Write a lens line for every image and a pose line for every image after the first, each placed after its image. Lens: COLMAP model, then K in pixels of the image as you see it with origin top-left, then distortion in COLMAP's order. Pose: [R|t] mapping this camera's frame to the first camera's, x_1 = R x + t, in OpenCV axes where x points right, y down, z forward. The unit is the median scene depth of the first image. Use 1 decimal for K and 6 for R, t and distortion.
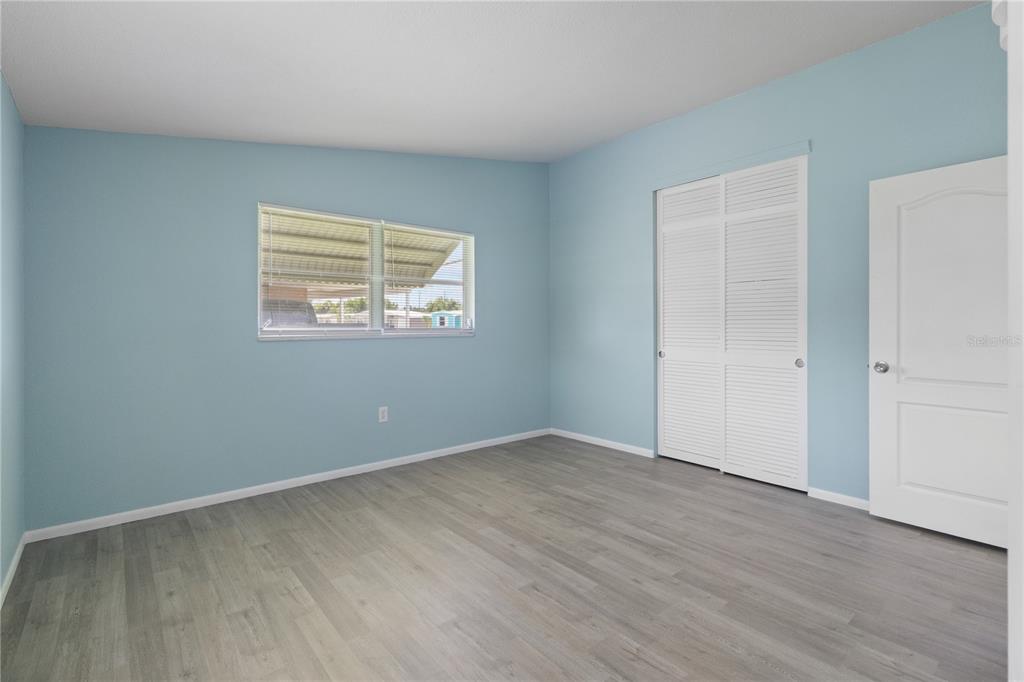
lens RADIAL K [[477.2, 0, 506.3], [0, 477.2, 331.4], [0, 0, 1]] dist [0.003180, -0.000461]
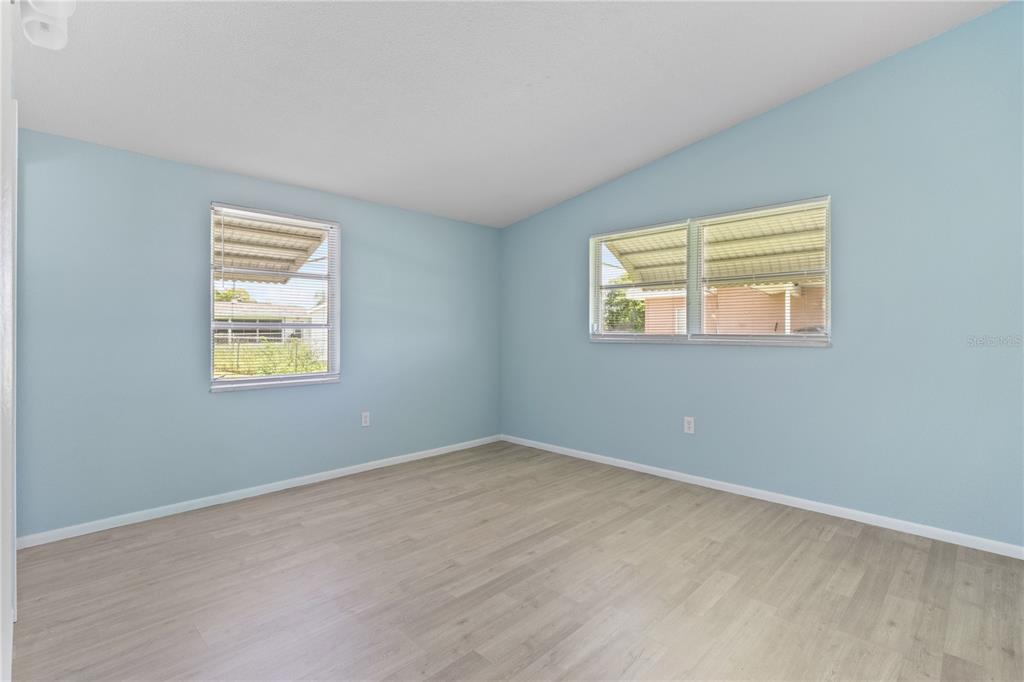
lens RADIAL K [[477.2, 0, 510.4], [0, 477.2, 325.3], [0, 0, 1]] dist [0.003180, -0.000461]
pose [[0.096852, -0.009076, -0.995257, 0.743197], [-0.013837, 0.999850, -0.010464, -0.009499], [0.995203, 0.014785, 0.096712, 0.637034]]
